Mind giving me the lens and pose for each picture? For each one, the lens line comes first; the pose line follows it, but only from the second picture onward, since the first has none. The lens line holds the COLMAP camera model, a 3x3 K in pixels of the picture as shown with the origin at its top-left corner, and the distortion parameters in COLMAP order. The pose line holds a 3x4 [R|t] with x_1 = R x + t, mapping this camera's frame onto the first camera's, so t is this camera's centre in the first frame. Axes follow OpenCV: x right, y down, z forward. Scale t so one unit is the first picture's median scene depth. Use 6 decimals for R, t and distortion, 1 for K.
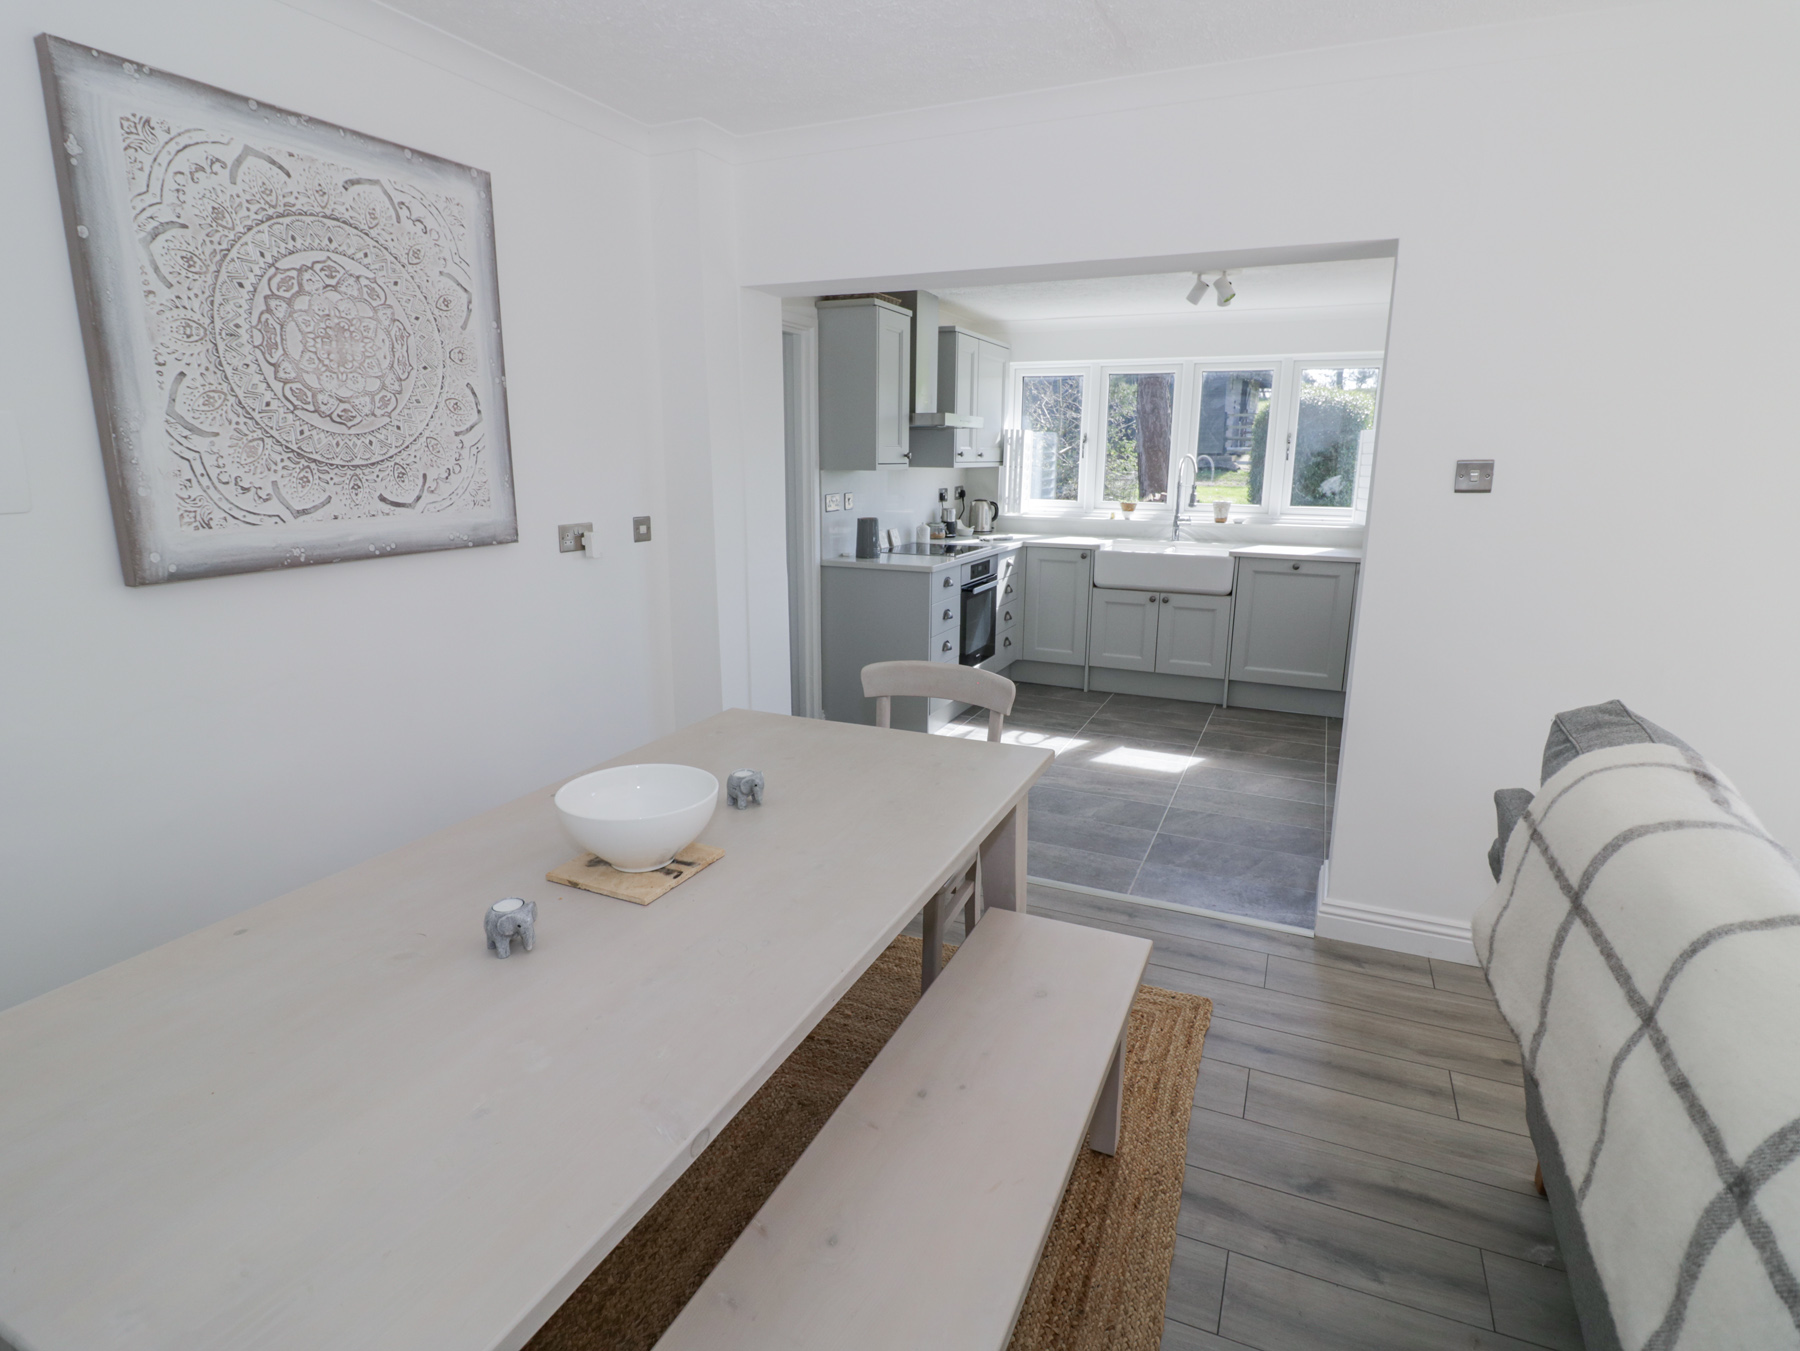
lens RADIAL K [[935.9, 0, 902.7], [0, 935.9, 656.0], [0, 0, 1]] dist [-0.001791, -0.012473]
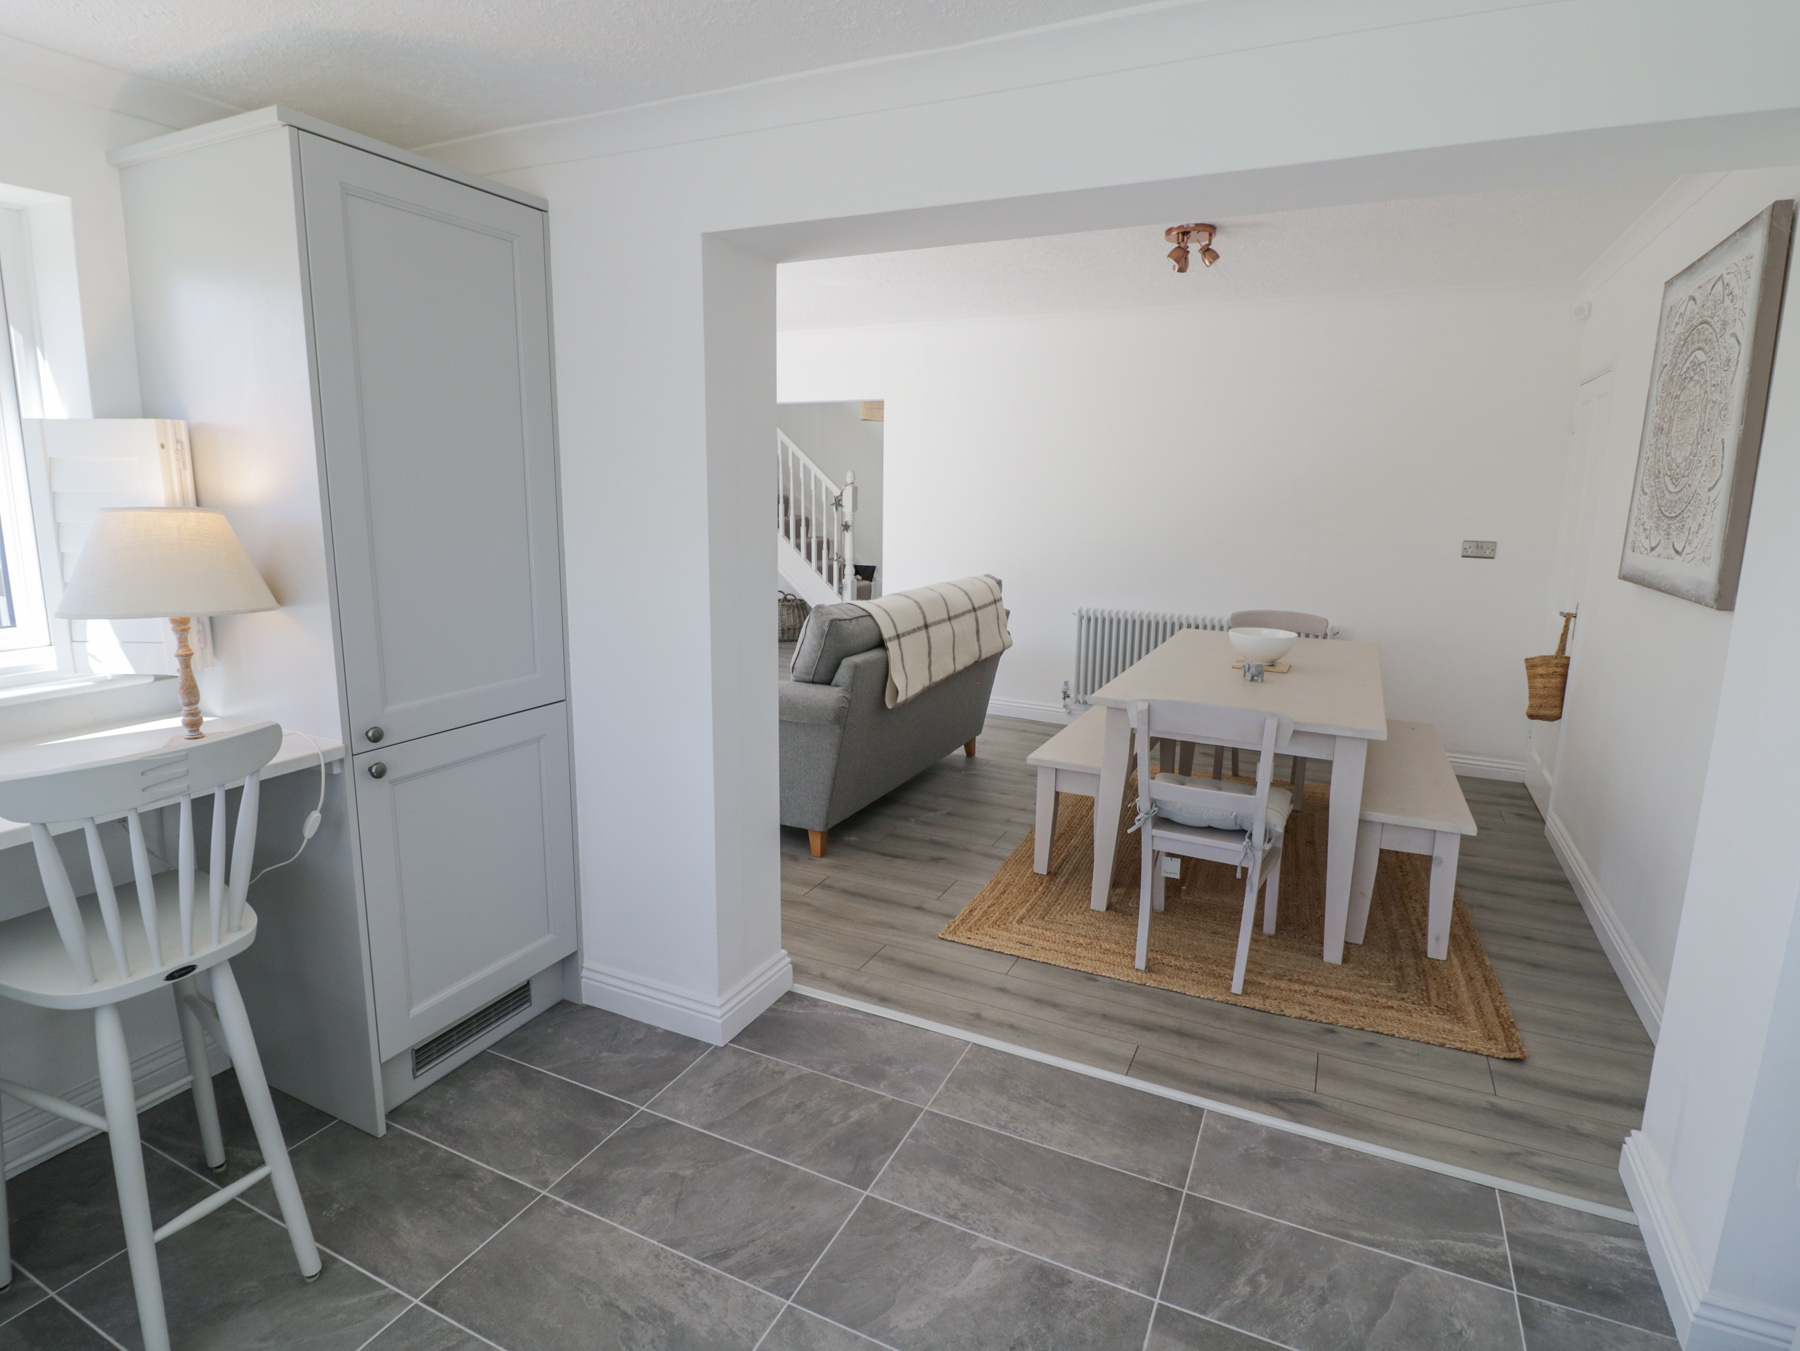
lens RADIAL K [[935.9, 0, 902.7], [0, 935.9, 656.0], [0, 0, 1]] dist [-0.001791, -0.012473]
pose [[-0.999273, -0.028099, 0.025747, 0.161187], [-0.015973, 0.922165, 0.386466, -0.198114], [-0.034603, 0.385774, -0.921944, 0.899847]]
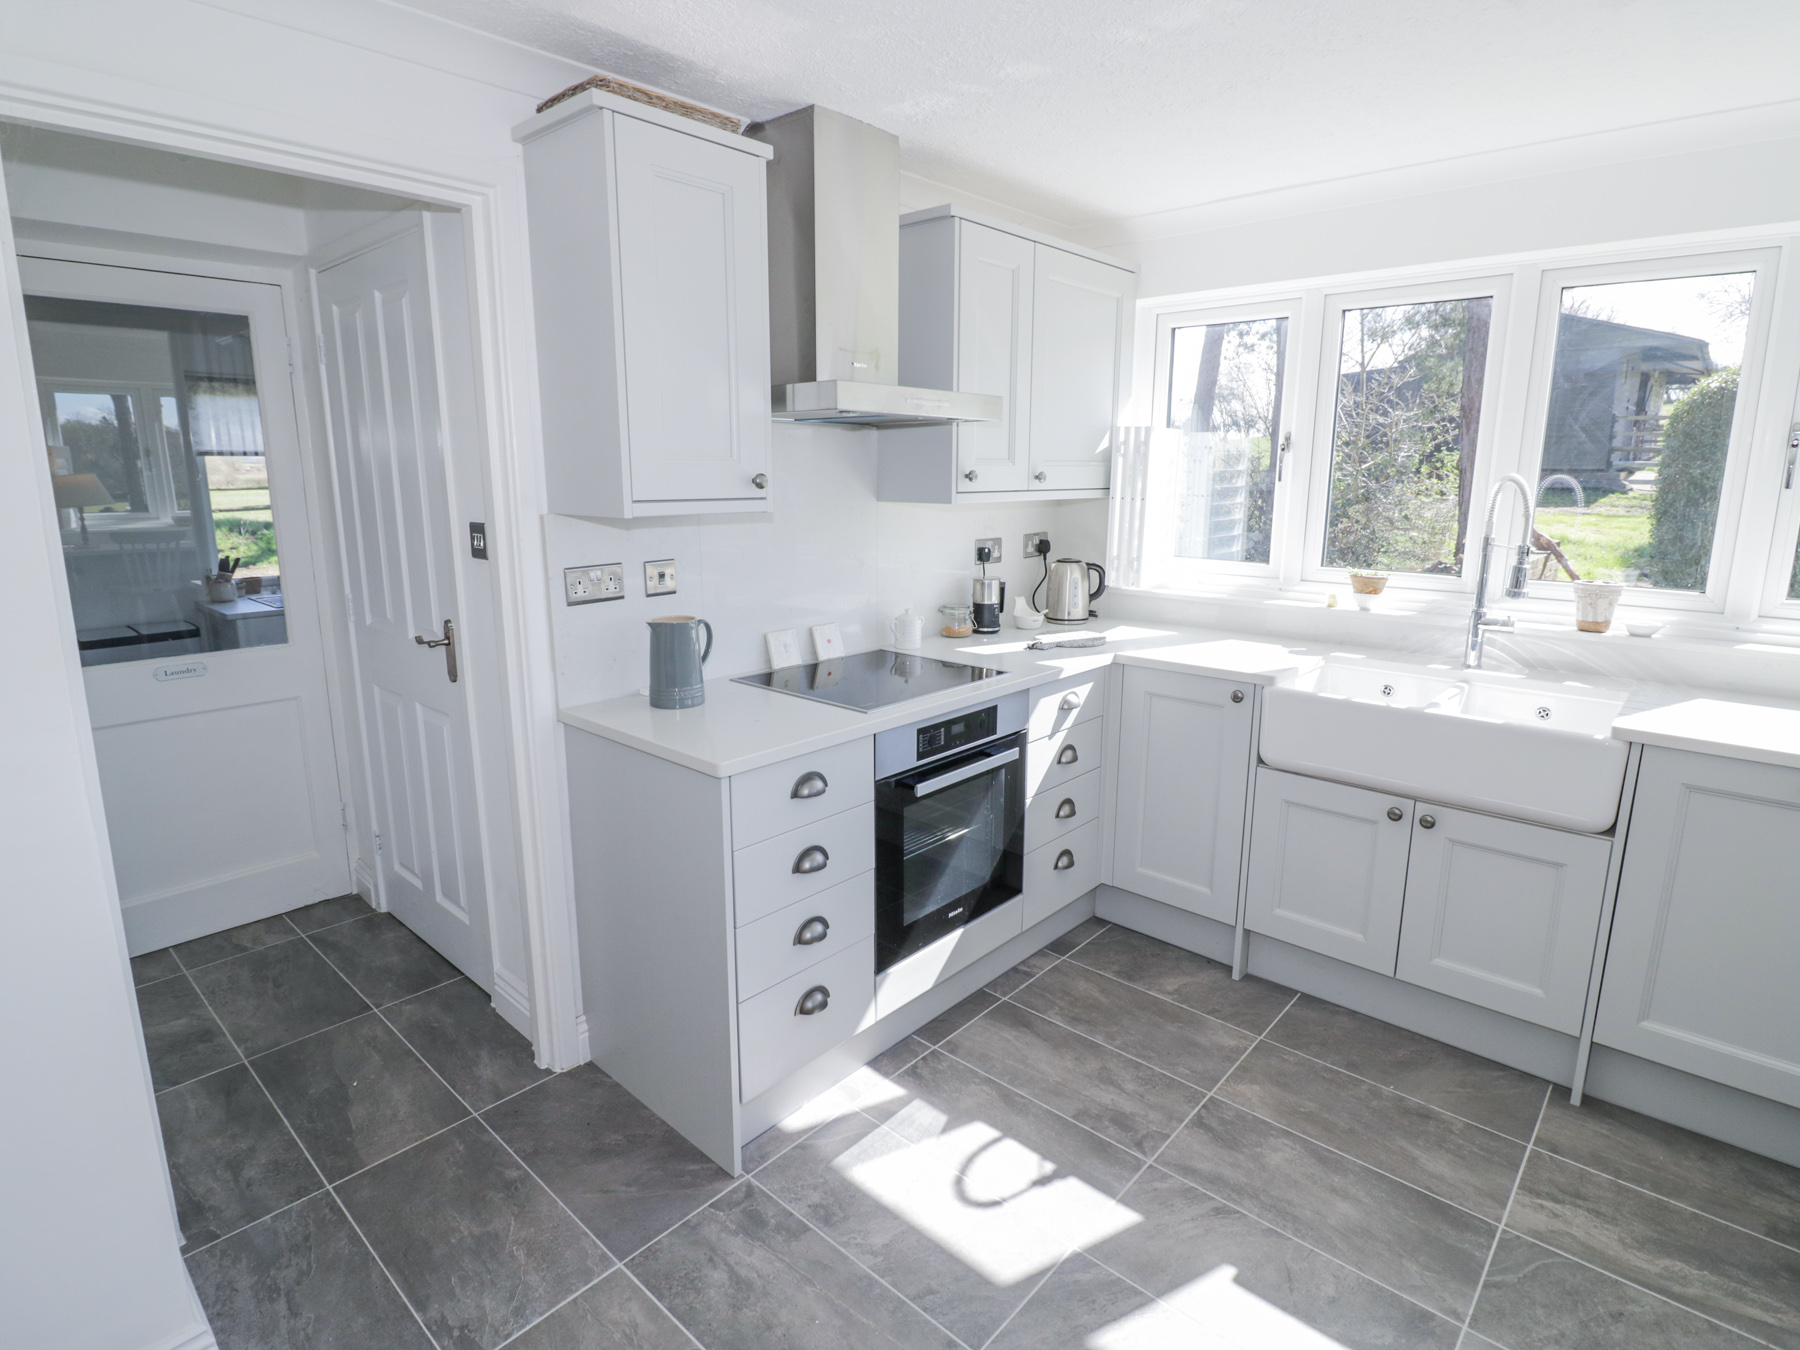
lens RADIAL K [[935.9, 0, 902.7], [0, 935.9, 655.5], [0, 0, 1]] dist [-0.001791, -0.012473]
pose [[0.950780, 0.054669, -0.305007, 0.176457], [-0.060359, 0.998134, -0.009250, -0.112954], [0.303932, 0.027205, 0.952305, 0.515939]]
